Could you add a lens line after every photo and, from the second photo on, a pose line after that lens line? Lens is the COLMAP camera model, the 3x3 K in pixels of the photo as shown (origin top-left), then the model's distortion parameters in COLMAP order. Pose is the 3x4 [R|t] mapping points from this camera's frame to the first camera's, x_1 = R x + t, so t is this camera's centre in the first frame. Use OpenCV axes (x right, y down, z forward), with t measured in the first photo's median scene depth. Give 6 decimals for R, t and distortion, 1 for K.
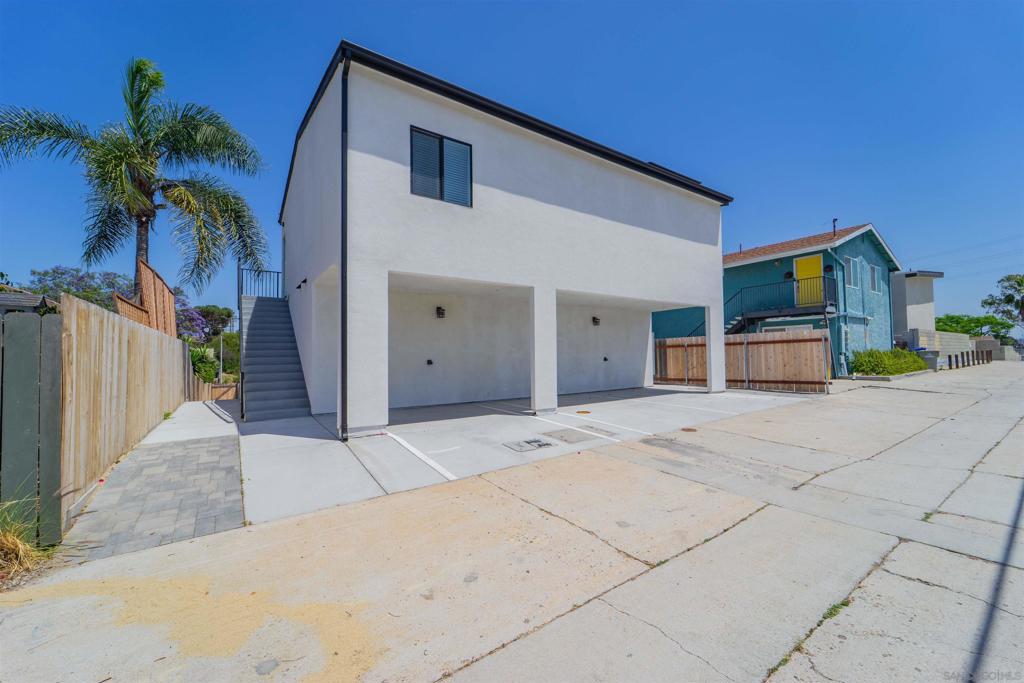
lens RADIAL K [[408.5, 0, 513.8], [0, 408.5, 338.6], [0, 0, 1]] dist [0.003439, -0.001703]
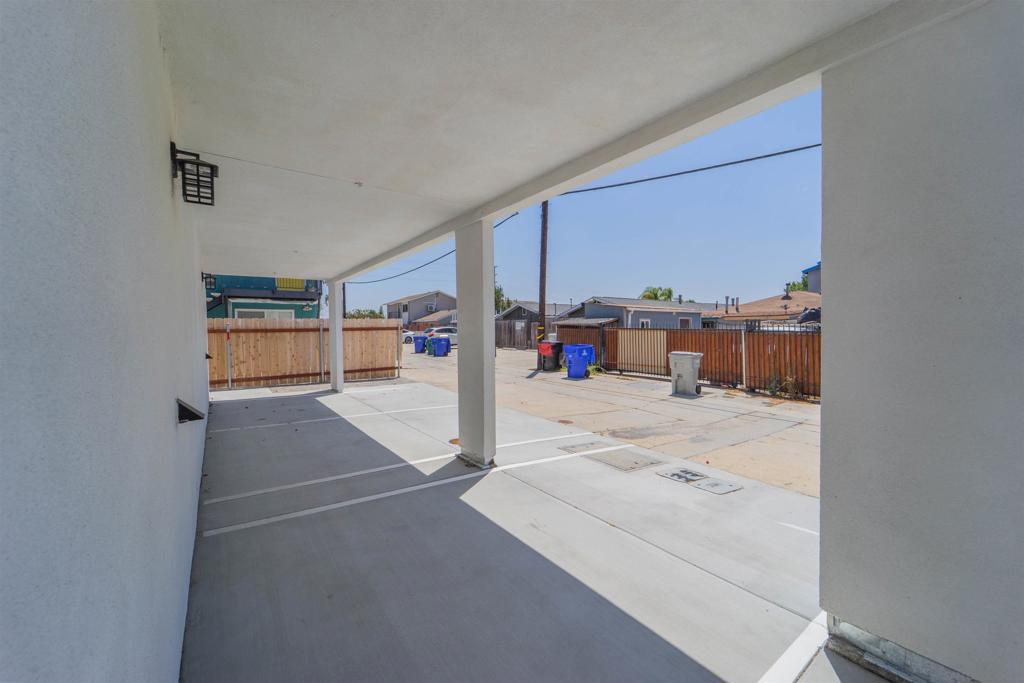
lens RADIAL K [[408.5, 0, 514.2], [0, 408.5, 335.8], [0, 0, 1]] dist [0.003439, -0.001703]
pose [[-0.017970, 0.001830, 0.999837, -0.293048], [-0.035283, 0.999374, -0.002464, 0.012137], [-0.999216, -0.035321, -0.017894, 0.606503]]
